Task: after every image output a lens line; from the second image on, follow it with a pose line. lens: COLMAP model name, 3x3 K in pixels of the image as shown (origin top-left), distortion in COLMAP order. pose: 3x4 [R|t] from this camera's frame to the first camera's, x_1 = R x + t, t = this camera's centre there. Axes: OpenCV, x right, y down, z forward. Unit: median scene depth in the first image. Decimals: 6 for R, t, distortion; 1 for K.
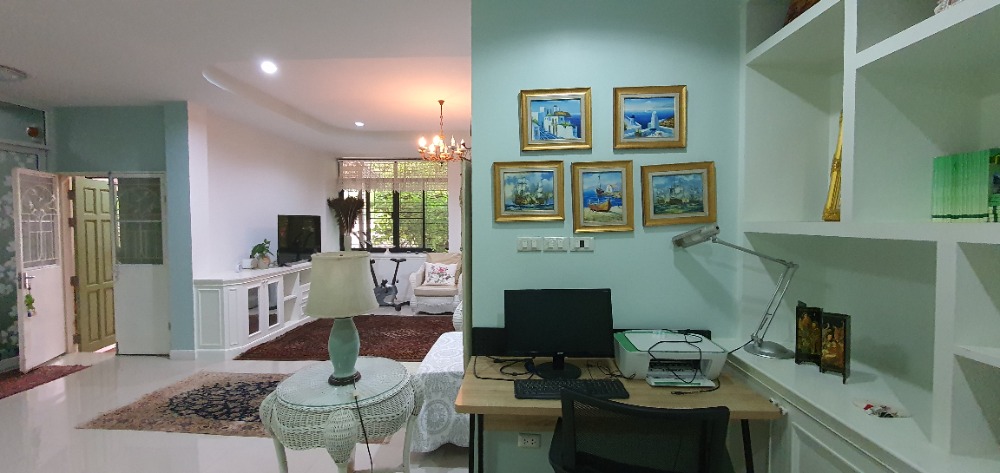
lens RADIAL K [[400.2, 0, 506.0], [0, 400.2, 238.5], [0, 0, 1]] dist [-0.001472, -0.001027]
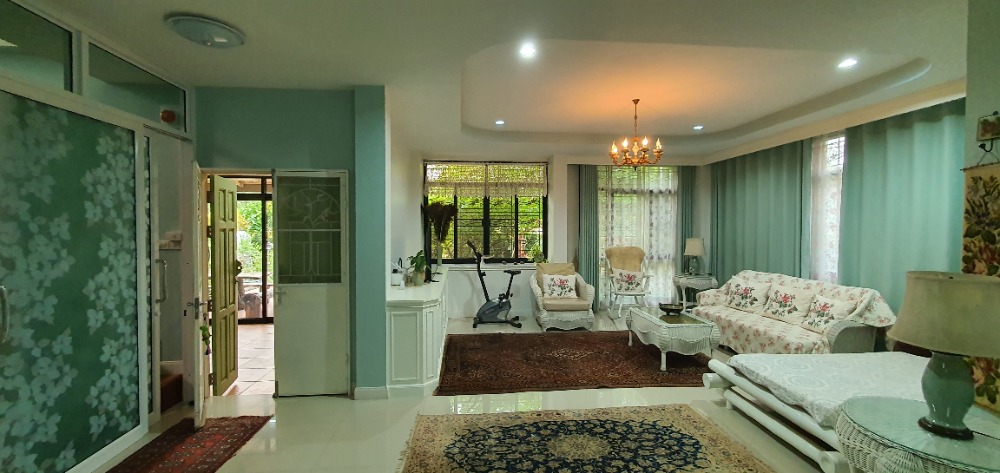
lens RADIAL K [[400.2, 0, 503.7], [0, 400.2, 234.8], [0, 0, 1]] dist [-0.001472, -0.001027]
pose [[0.991612, -0.000176, 0.129251, -0.520225], [0.003433, 0.999682, -0.024978, -0.010073], [-0.129205, 0.025212, 0.991297, 0.116594]]
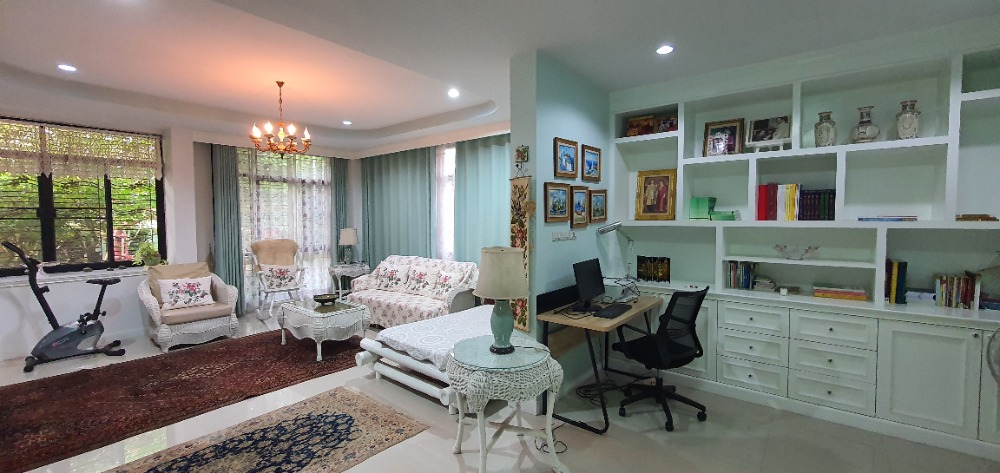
lens RADIAL K [[400.2, 0, 502.7], [0, 400.2, 233.6], [0, 0, 1]] dist [-0.001472, -0.001027]
pose [[0.593724, -0.035163, 0.803900, -0.518312], [0.039945, 0.999101, 0.014199, -0.010096], [-0.803677, 0.023682, 0.594594, 0.095838]]
